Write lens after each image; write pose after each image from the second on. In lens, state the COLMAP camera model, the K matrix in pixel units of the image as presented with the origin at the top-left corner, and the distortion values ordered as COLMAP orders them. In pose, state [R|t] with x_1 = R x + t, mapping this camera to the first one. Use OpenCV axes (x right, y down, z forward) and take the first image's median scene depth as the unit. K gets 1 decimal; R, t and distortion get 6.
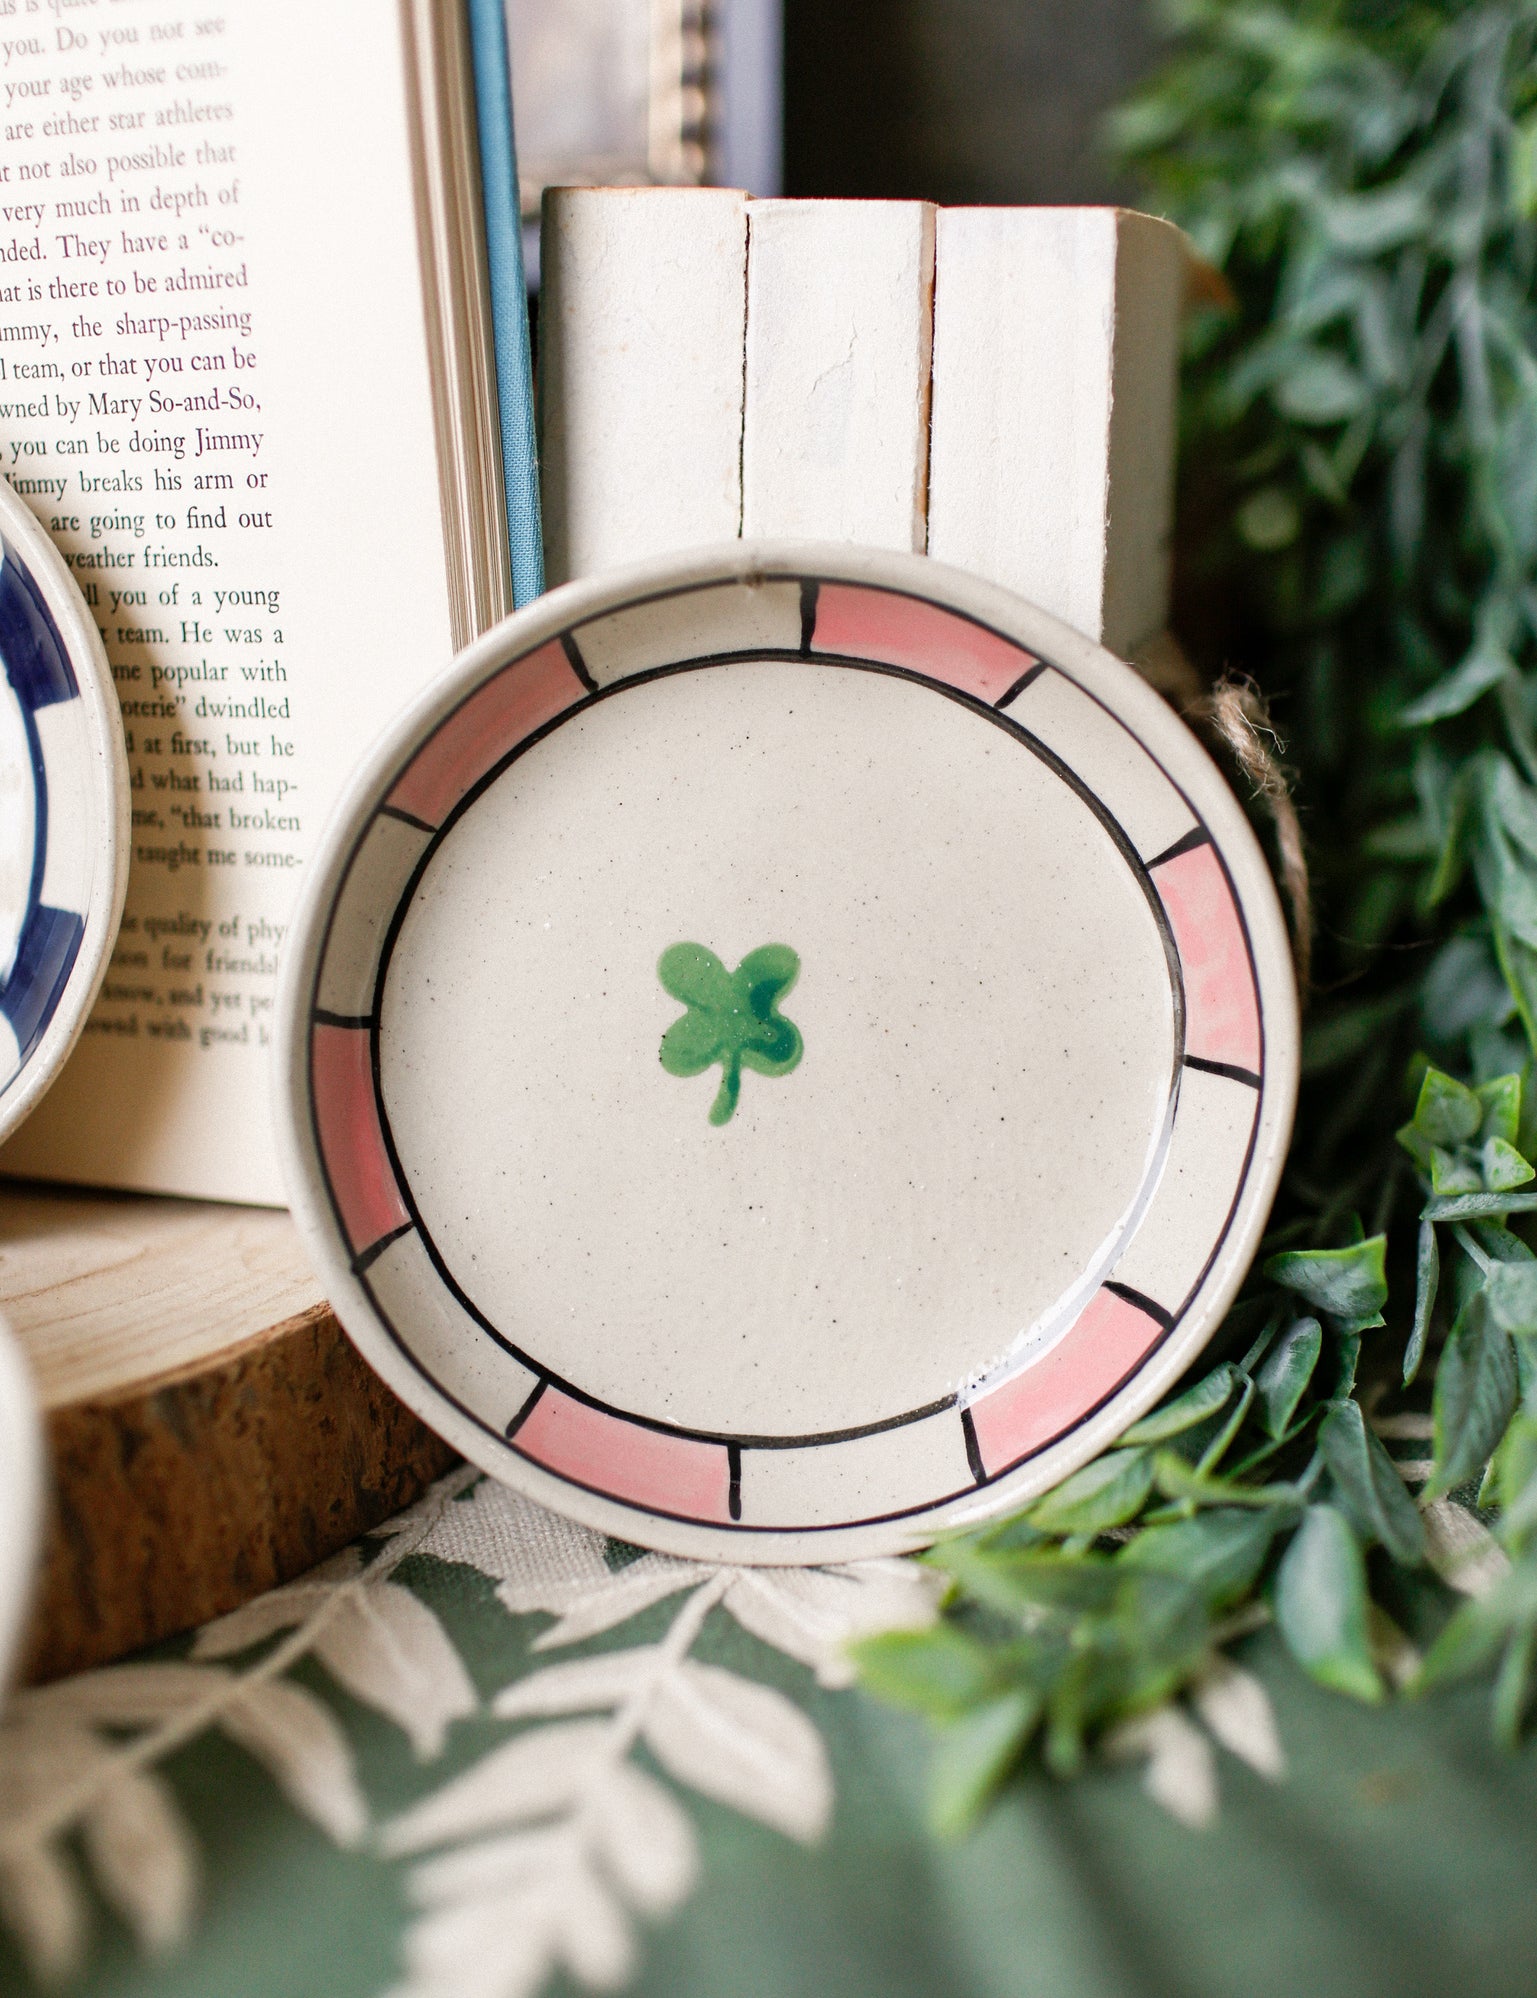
lens RADIAL K [[2381.9, 0, 771.9], [0, 2381.9, 963.8], [0, 0, 1]] dist [-0.085393, 0.033613]
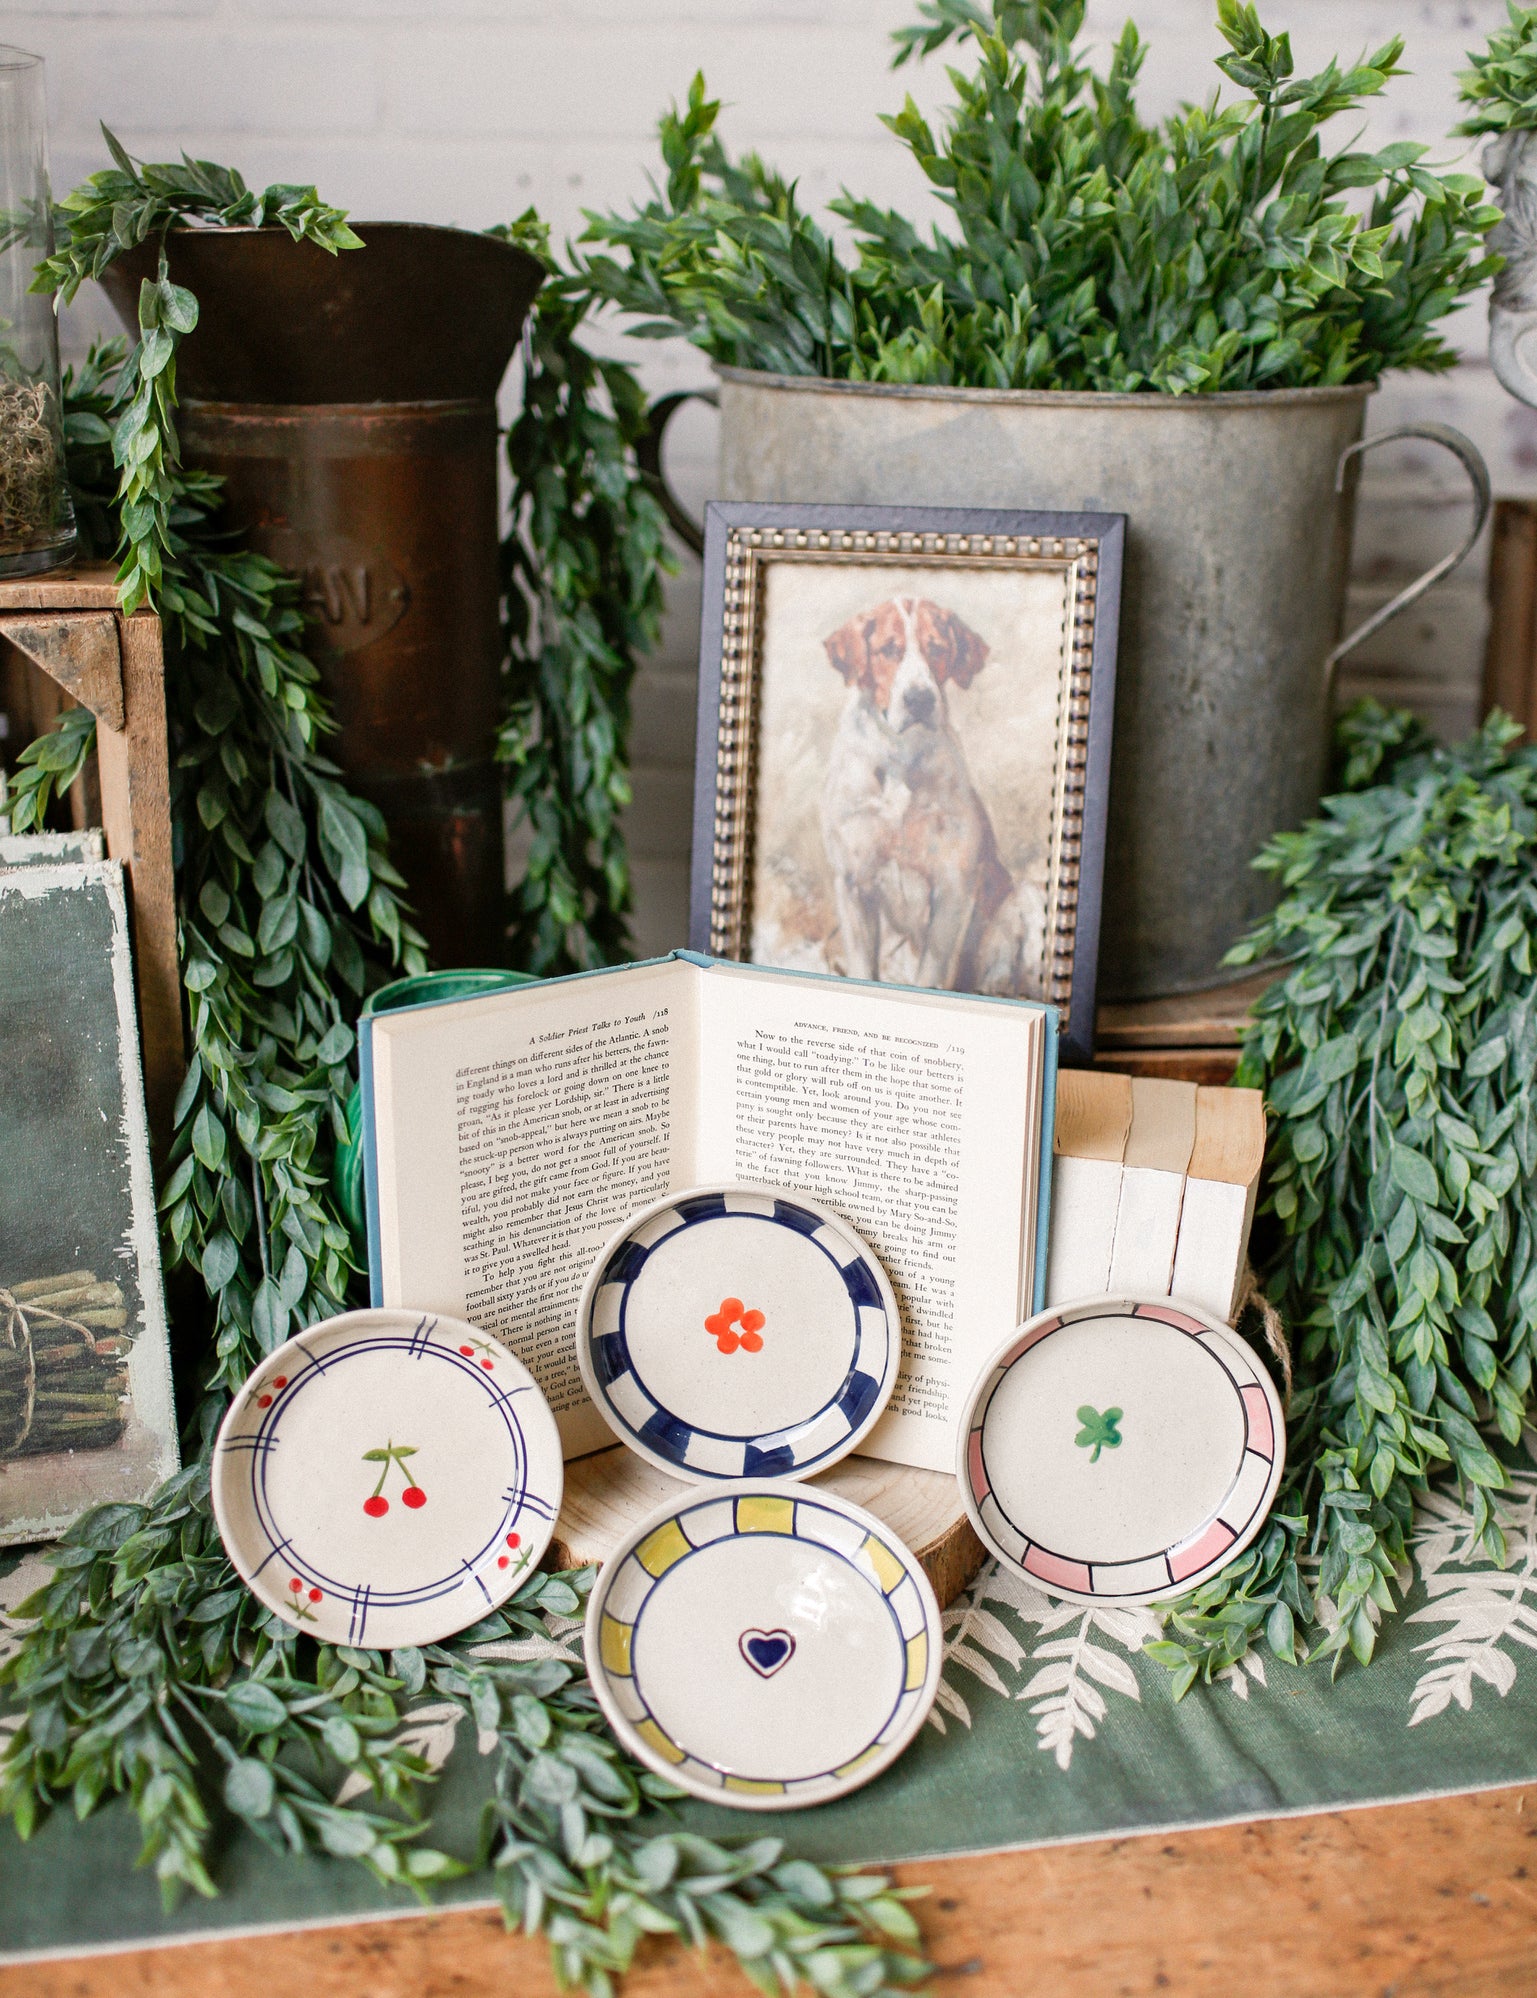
lens RADIAL K [[2381.9, 0, 771.9], [0, 2381.9, 963.8], [0, 0, 1]] dist [-0.085393, 0.033613]
pose [[0.998657, 0.046021, 0.023798, -0.547259], [-0.048159, 0.993935, 0.098866, -0.868294], [-0.019103, -0.099879, 0.994816, -1.986103]]
